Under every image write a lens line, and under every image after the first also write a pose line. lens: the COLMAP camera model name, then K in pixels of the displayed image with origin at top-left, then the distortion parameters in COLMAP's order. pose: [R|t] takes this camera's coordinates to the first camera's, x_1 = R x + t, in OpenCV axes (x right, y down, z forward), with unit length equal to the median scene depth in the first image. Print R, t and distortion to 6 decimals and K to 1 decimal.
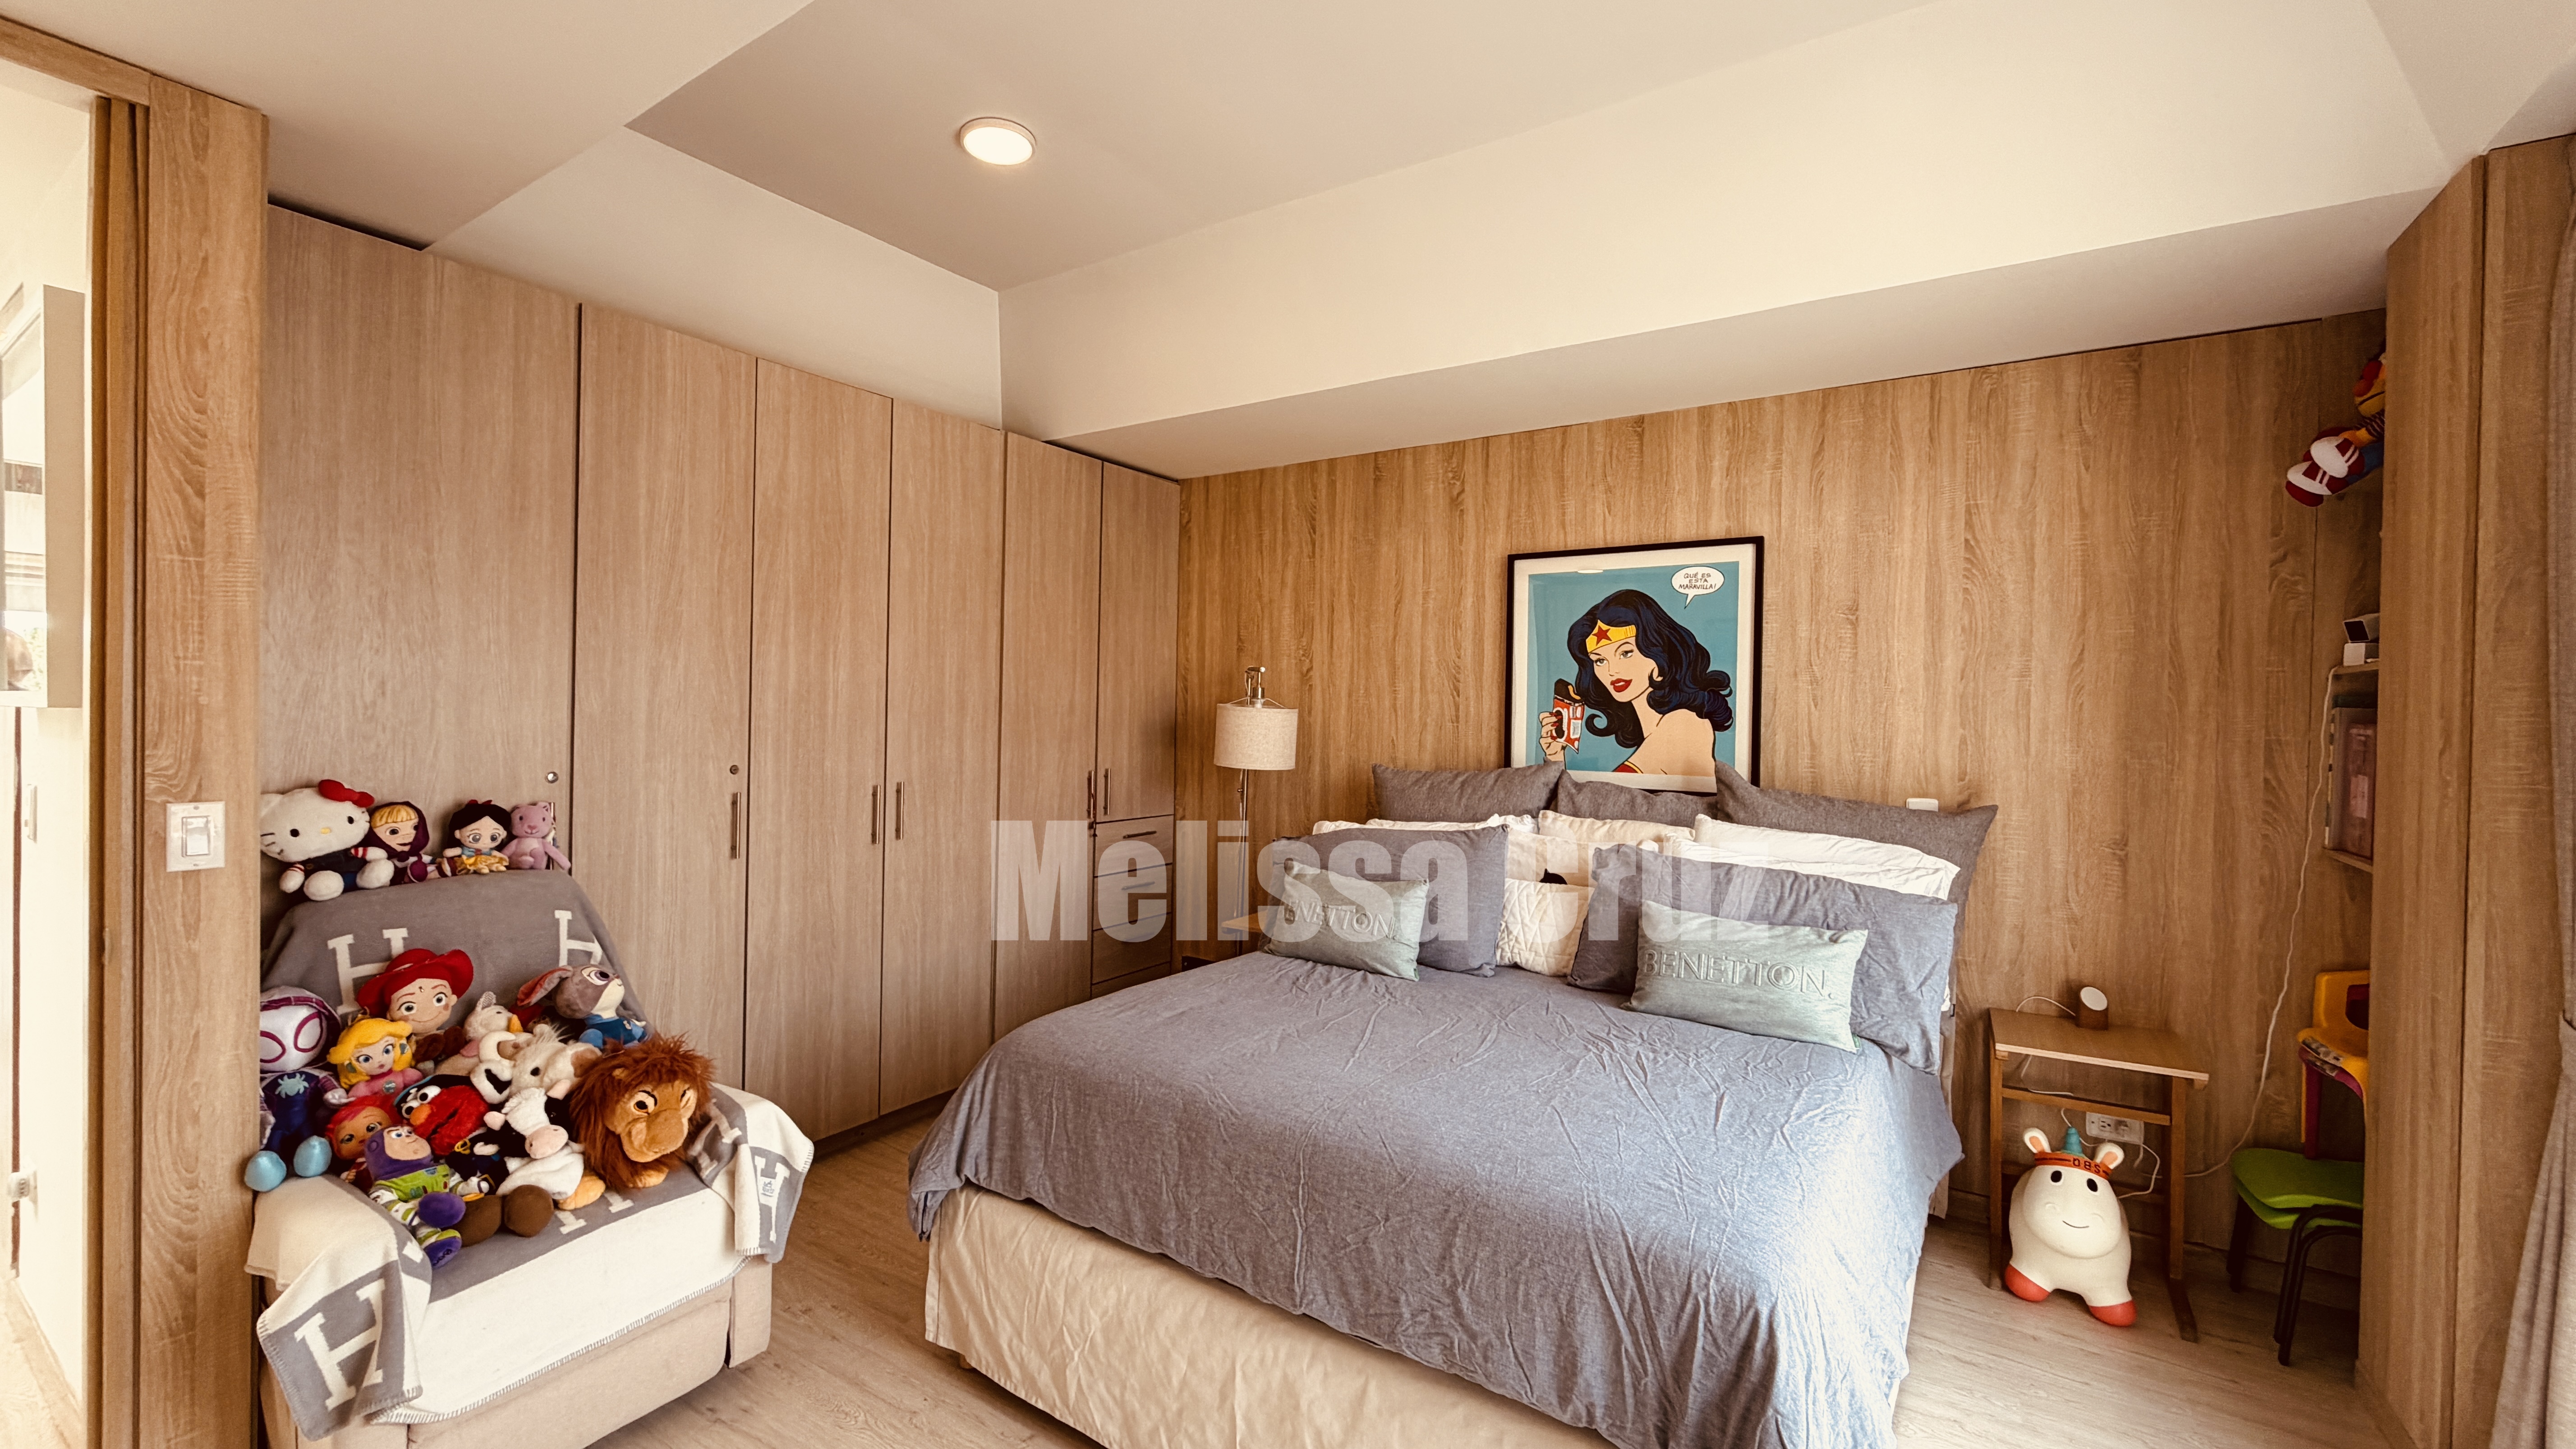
lens RADIAL K [[1025.3, 0, 1288.0], [0, 1025.3, 724.5], [0, 0, 1]] dist [0.000739, -0.000010]
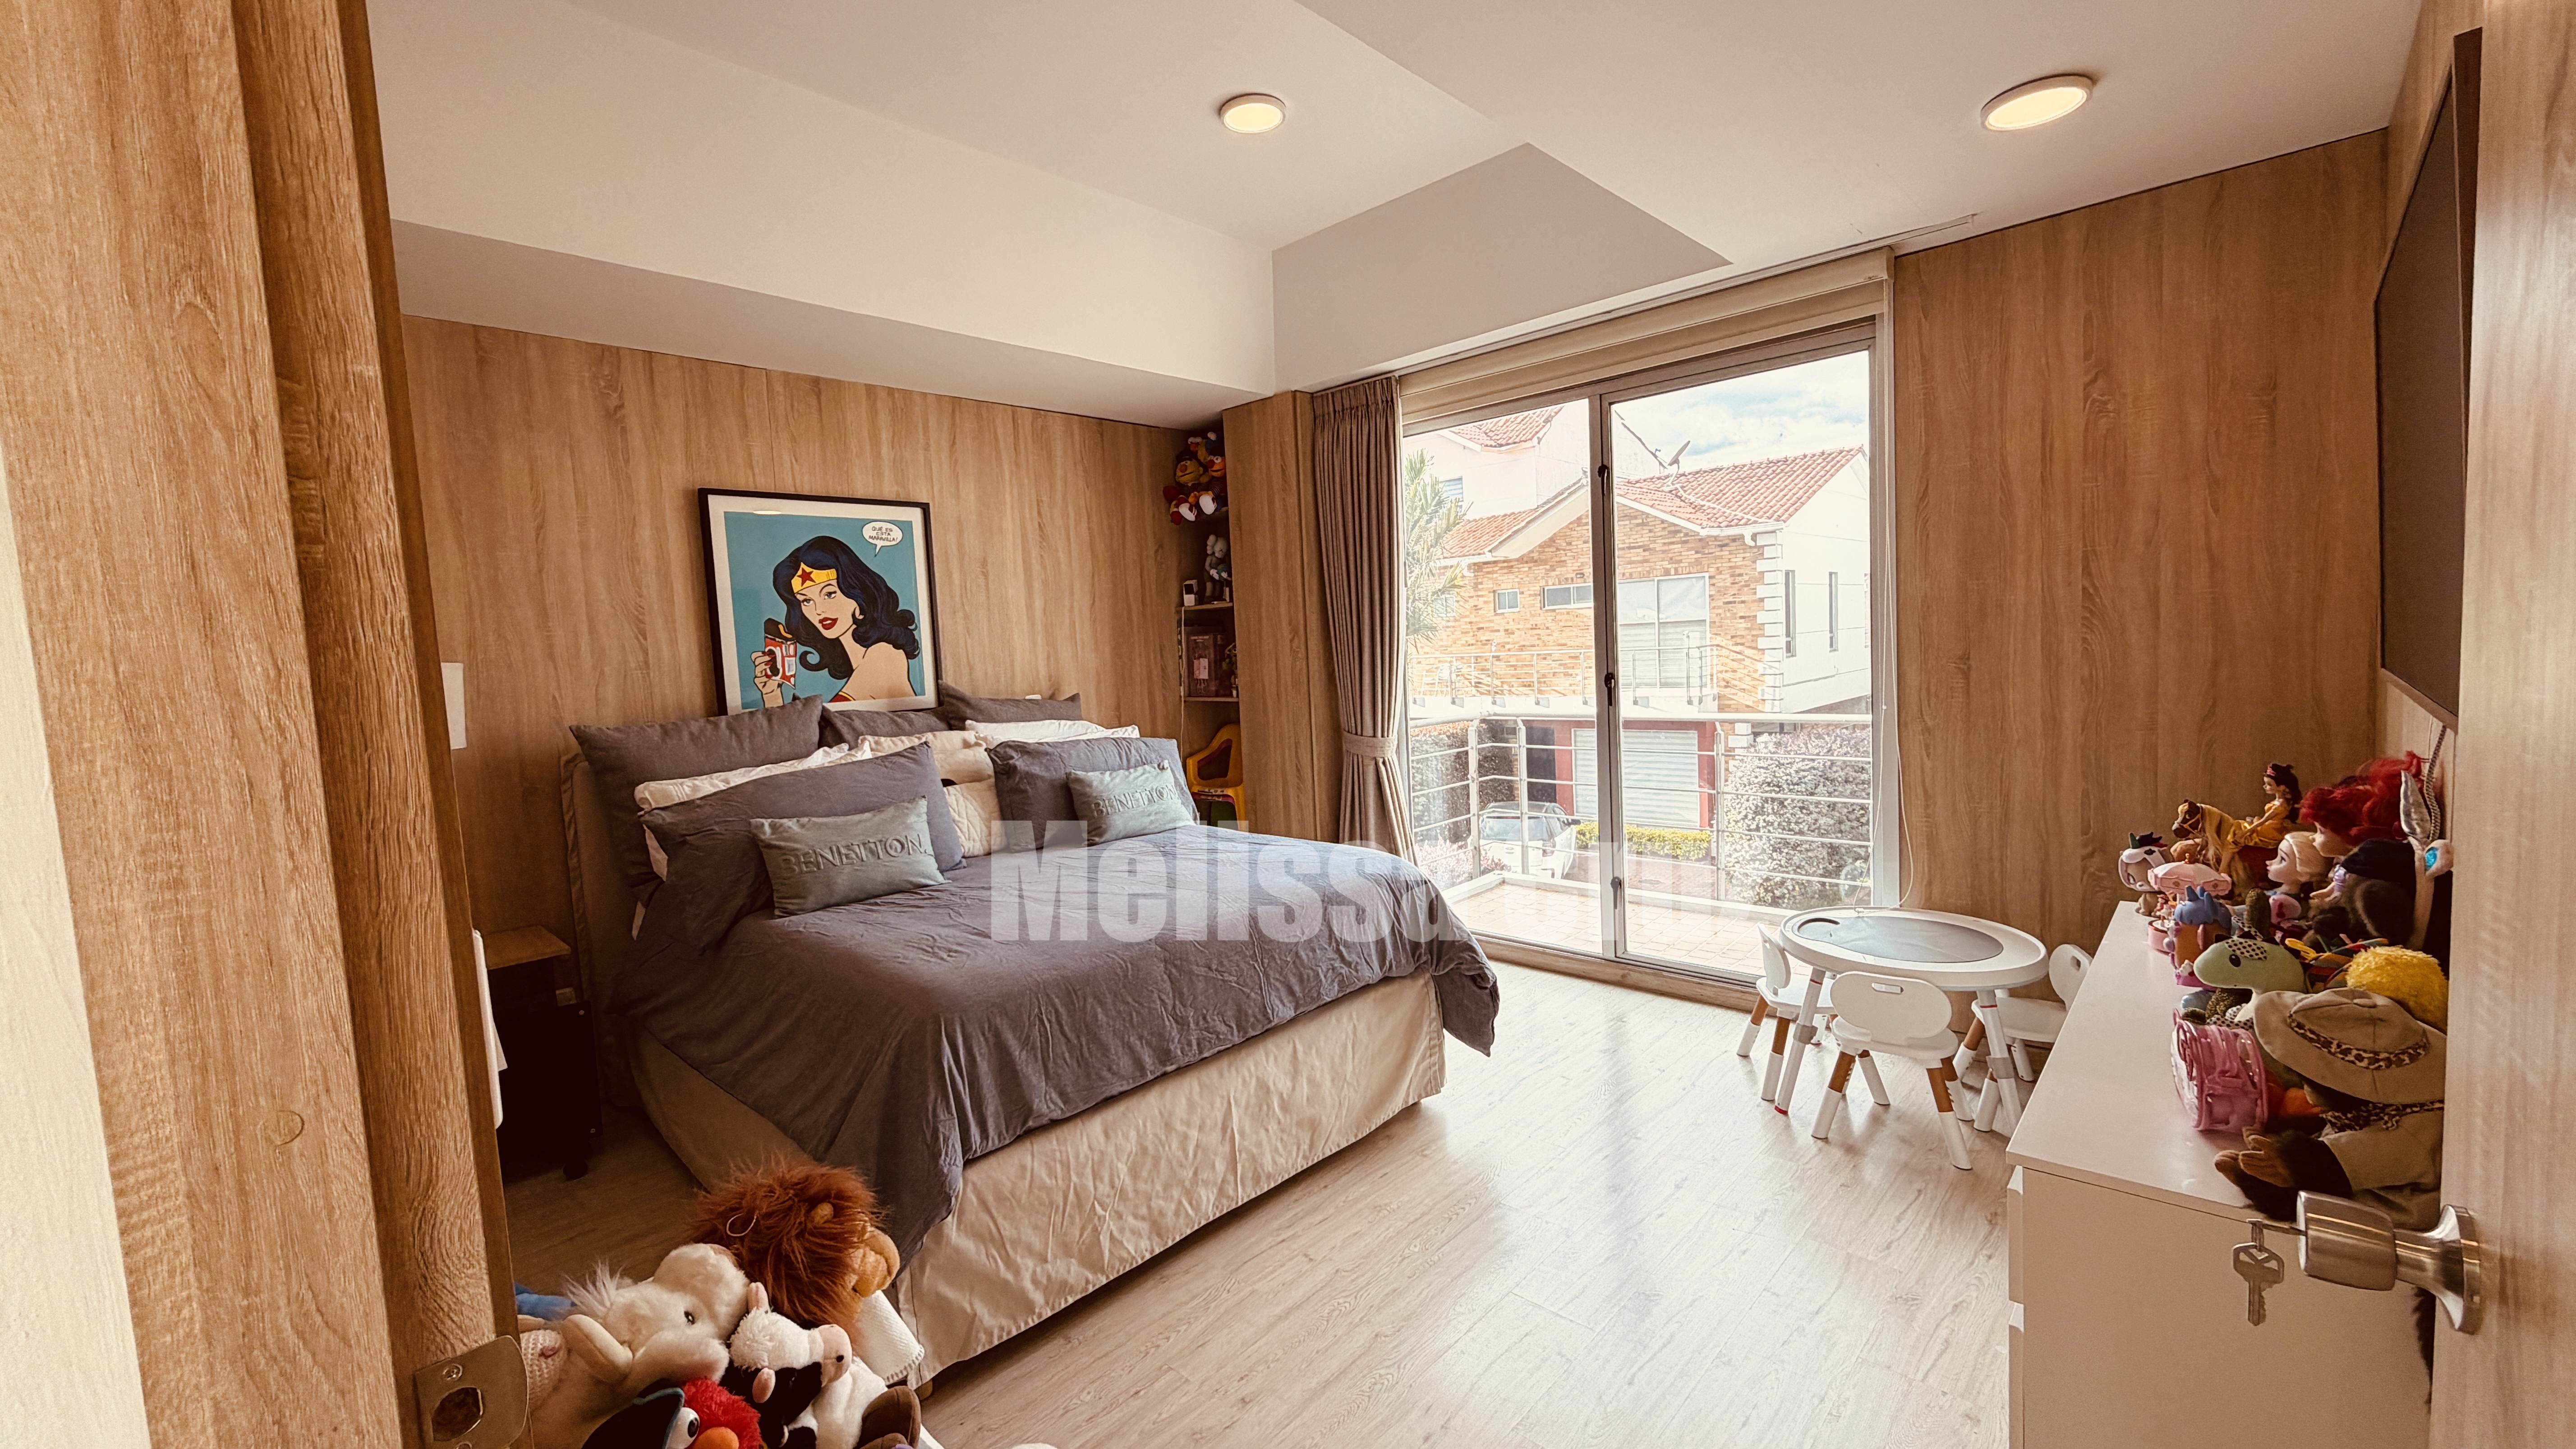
lens RADIAL K [[1025.9, 0, 1273.8], [0, 1025.9, 722.5], [0, 0, 1]] dist [0.001595, -0.000669]
pose [[0.178108, -0.103464, 0.978556, -0.682693], [0.066890, 0.993430, 0.092862, -0.002889], [-0.981735, 0.048916, 0.183858, 0.337291]]
